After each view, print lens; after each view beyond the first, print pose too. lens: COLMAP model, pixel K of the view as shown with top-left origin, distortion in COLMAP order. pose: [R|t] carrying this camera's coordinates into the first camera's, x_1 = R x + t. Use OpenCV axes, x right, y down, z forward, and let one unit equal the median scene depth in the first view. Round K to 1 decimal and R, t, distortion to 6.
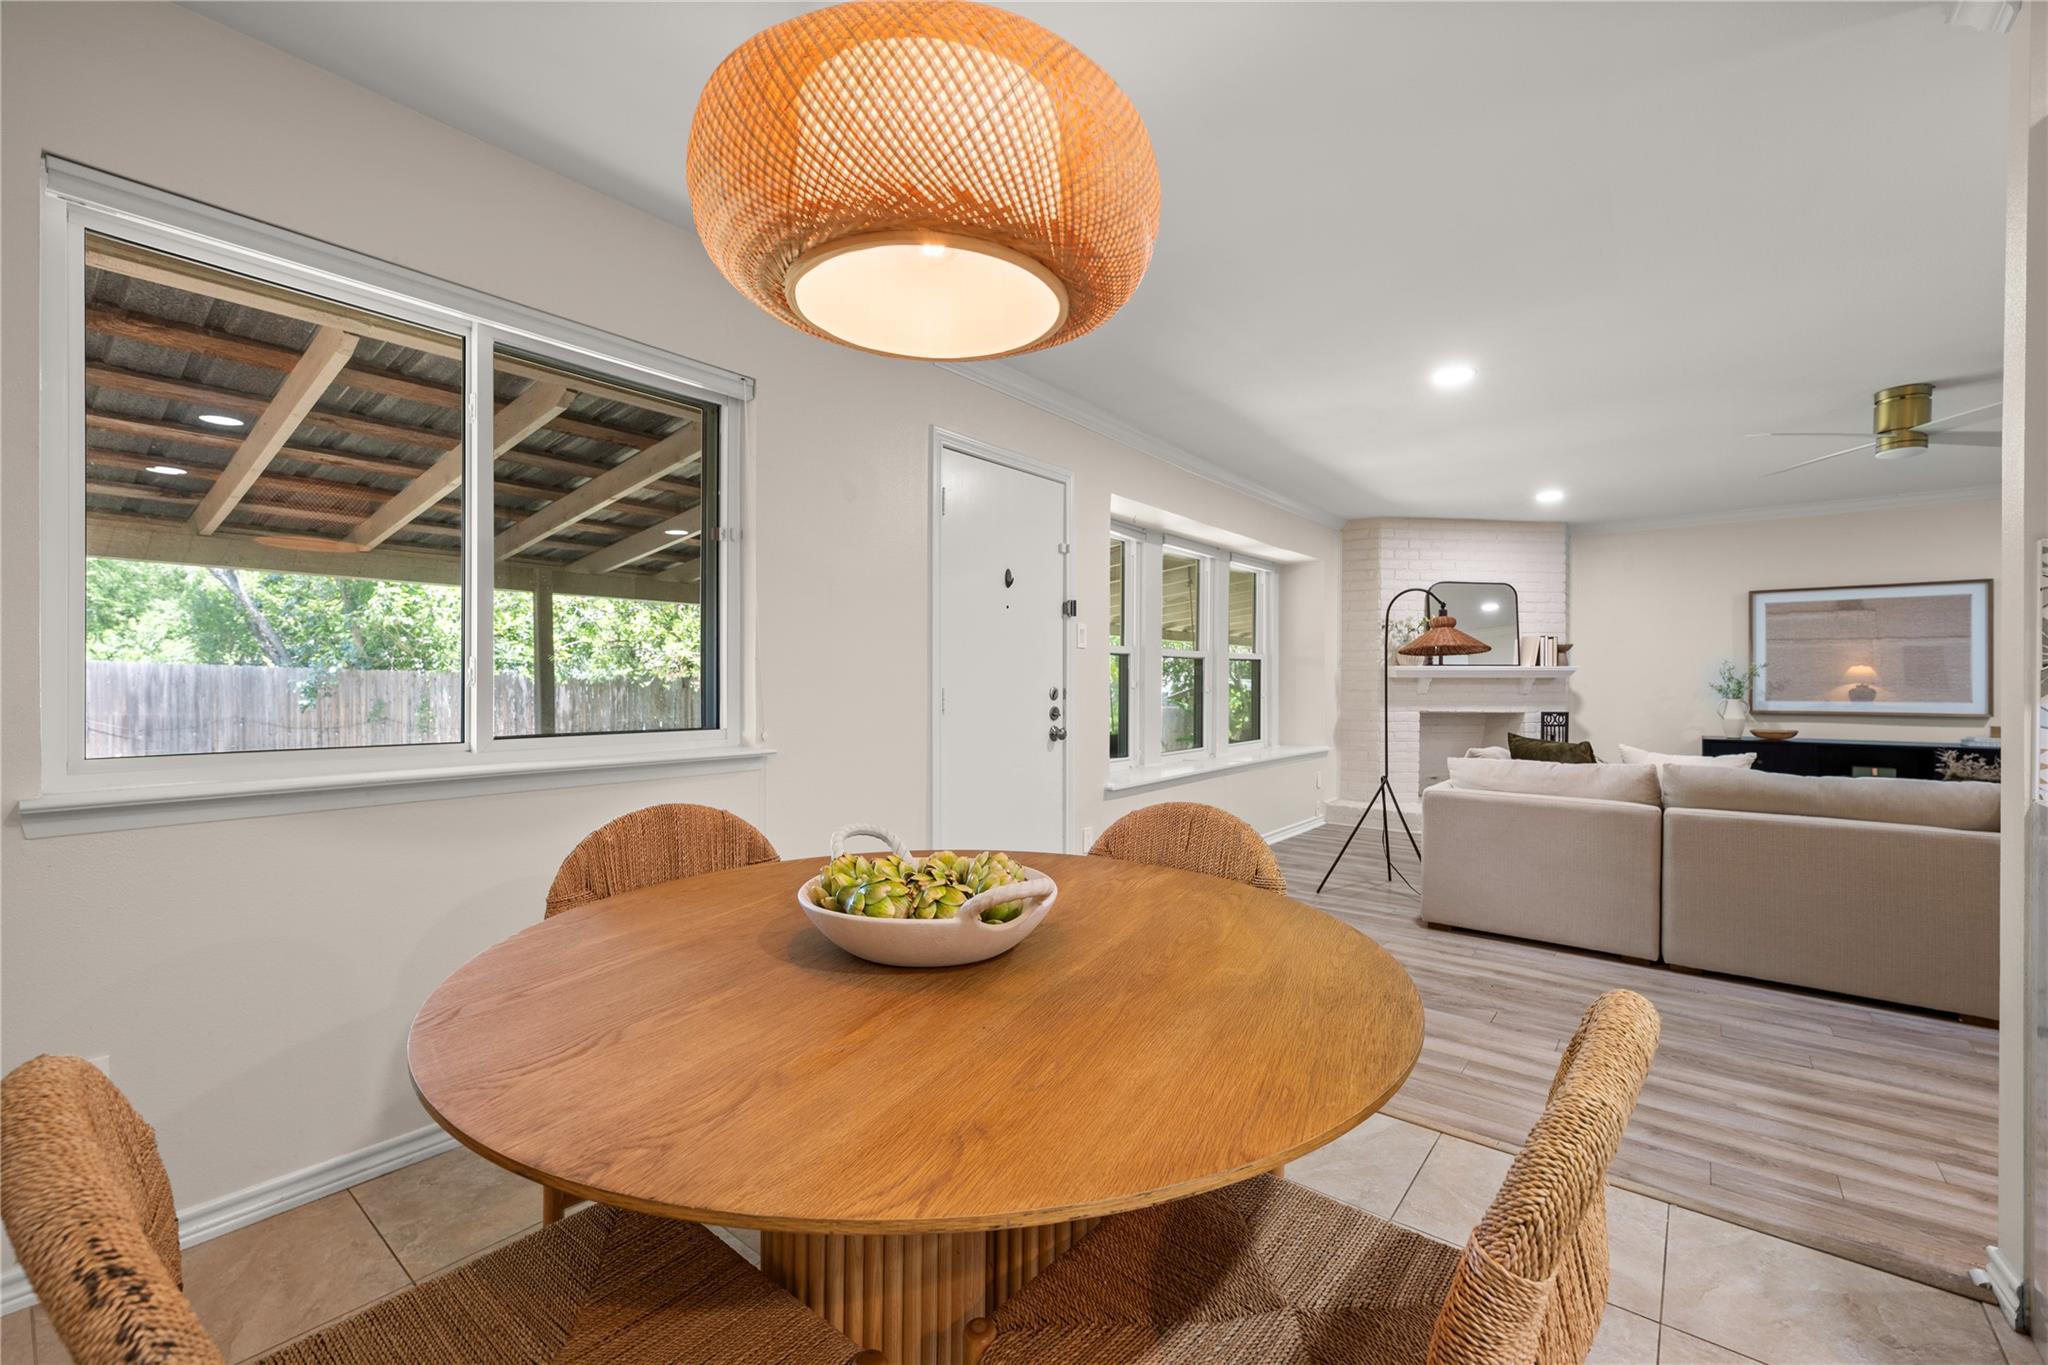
lens RADIAL K [[842.5, 0, 1022.8], [0, 842.5, 683.2], [0, 0, 1]] dist [0.001189, 0.000556]
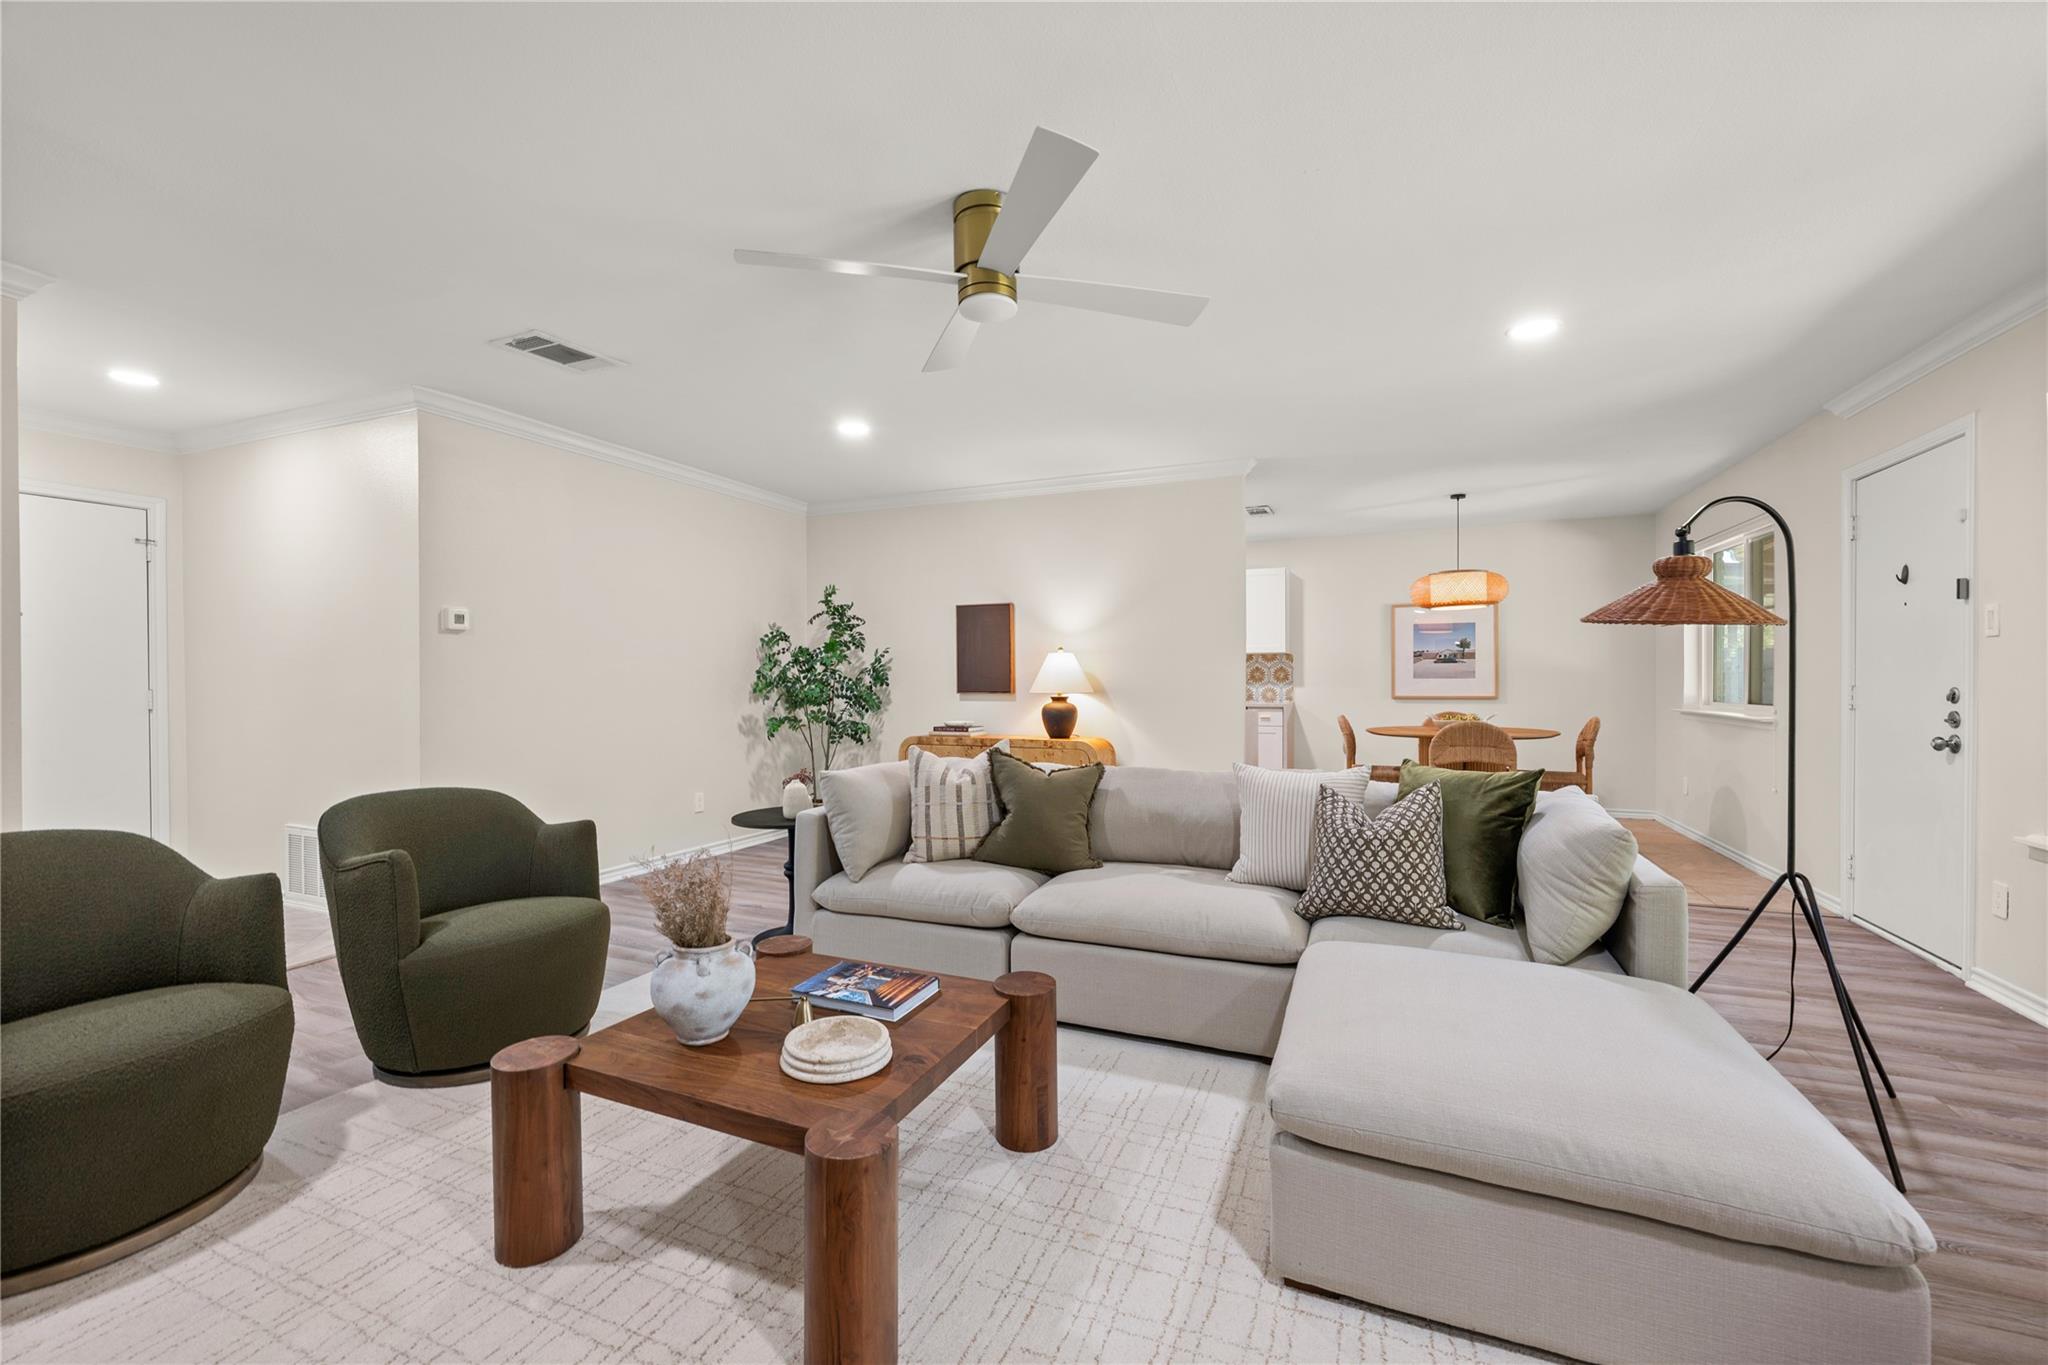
lens RADIAL K [[815.6, 0, 1024.0], [0, 815.6, 682.5], [0, 0, 1]] dist [0.001027, 0.000100]
pose [[-0.962912, 0.000160, -0.269815, 0.742942], [-0.001969, 0.999969, 0.007618, -0.003345], [0.269808, 0.007867, -0.962882, 0.996032]]
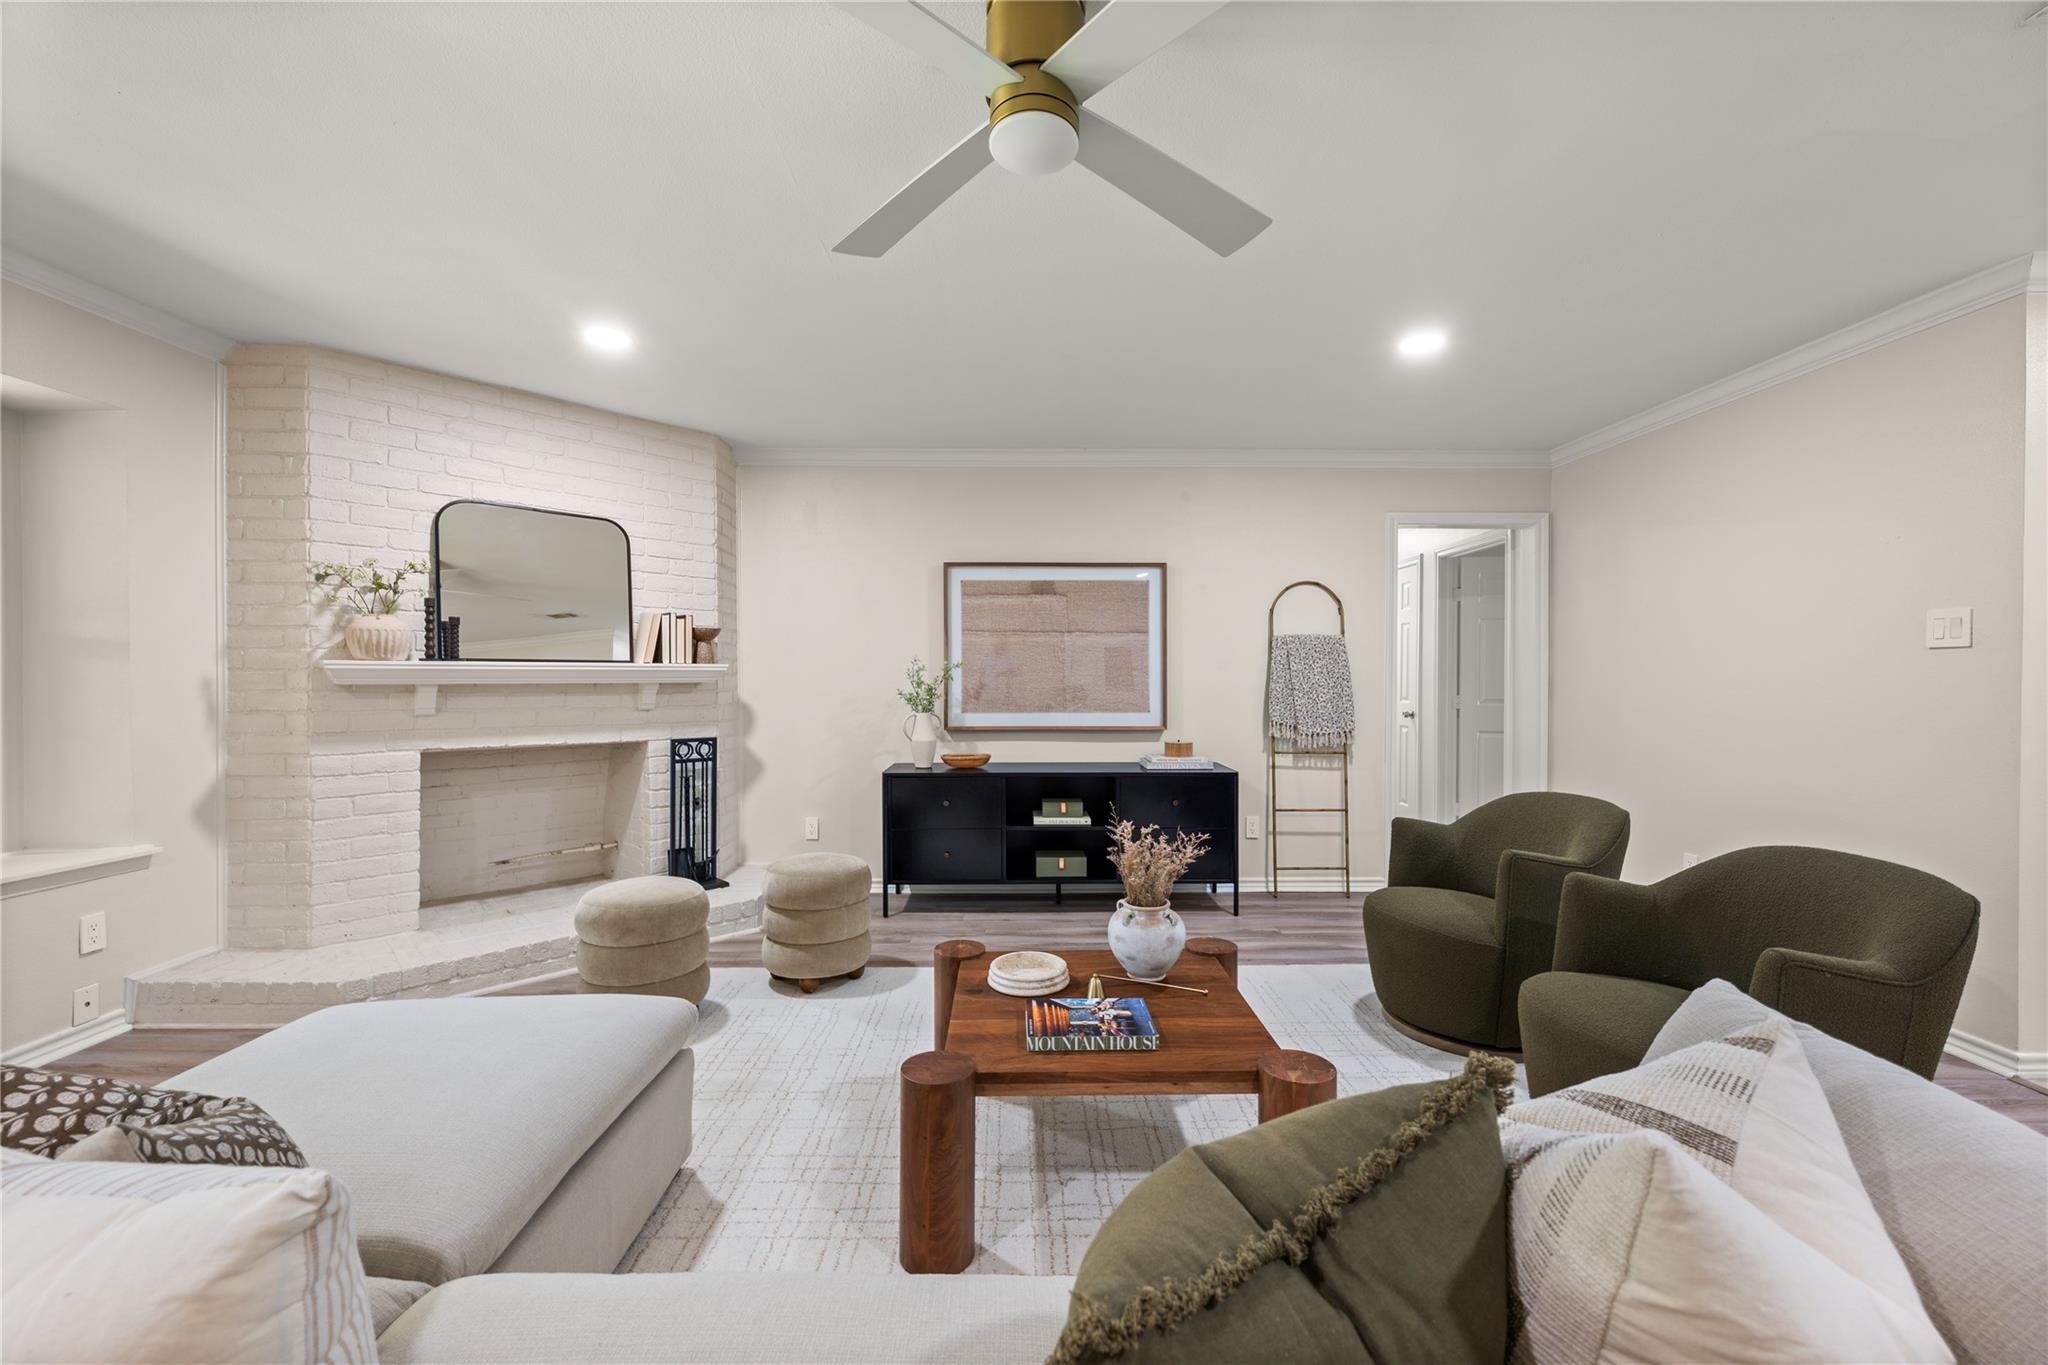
lens RADIAL K [[815.5, 0, 1022.5], [0, 815.5, 685.1], [0, 0, 1]] dist [-0.000896, 0.000175]
pose [[0.770240, -0.007772, 0.637707, 0.499327], [0.002223, 0.999952, 0.009501, -0.011023], [-0.637750, -0.005900, 0.770221, 0.446600]]
